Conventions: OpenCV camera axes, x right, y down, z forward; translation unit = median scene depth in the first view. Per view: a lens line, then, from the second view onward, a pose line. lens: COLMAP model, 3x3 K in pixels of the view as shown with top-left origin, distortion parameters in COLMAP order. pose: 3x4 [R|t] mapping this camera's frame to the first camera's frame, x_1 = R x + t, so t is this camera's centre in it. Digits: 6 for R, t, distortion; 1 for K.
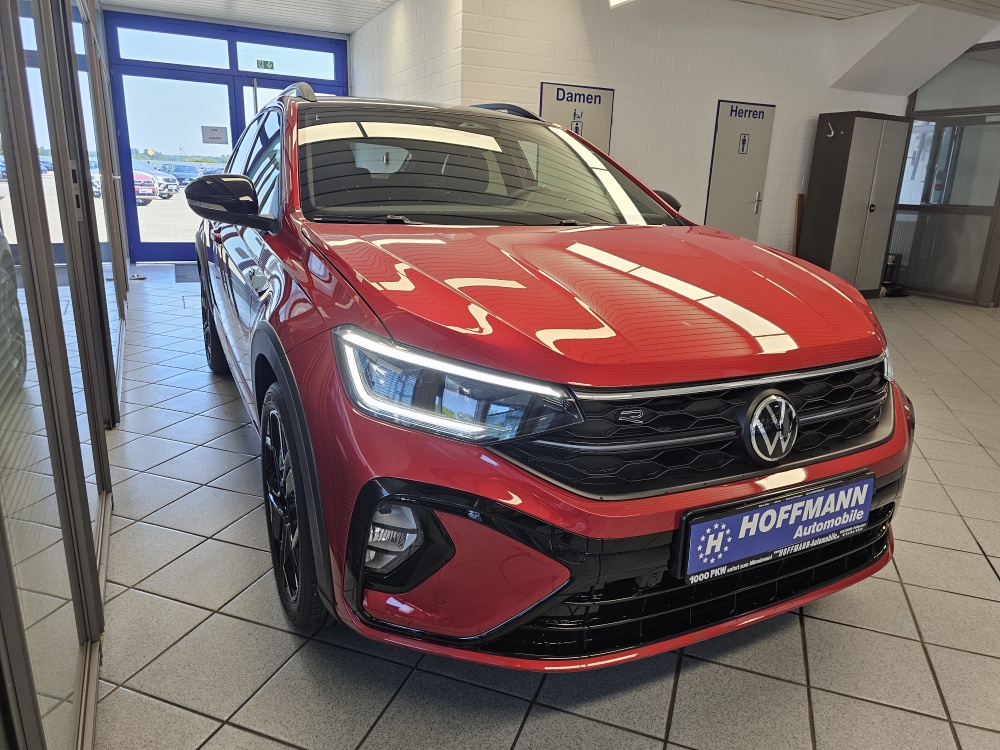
lens RADIAL K [[674.2, 0, 500.3], [0, 674.2, 365.1], [0, 0, 1]] dist [0.041367, -0.033838]
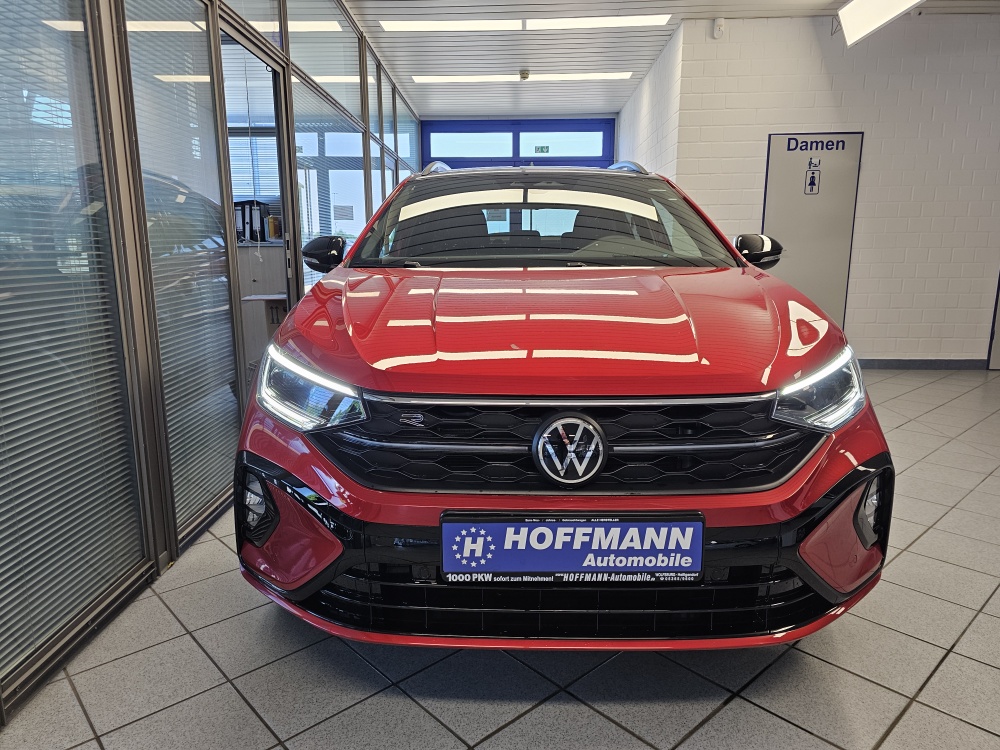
lens RADIAL K [[670.7, 0, 502.1], [0, 670.7, 369.9], [0, 0, 1]] dist [0.074789, -0.080582]
pose [[0.881696, 0.047195, -0.469451, 0.754216], [-0.089871, 0.993567, -0.068906, 0.051073], [0.463179, 0.102944, 0.880266, 0.059273]]
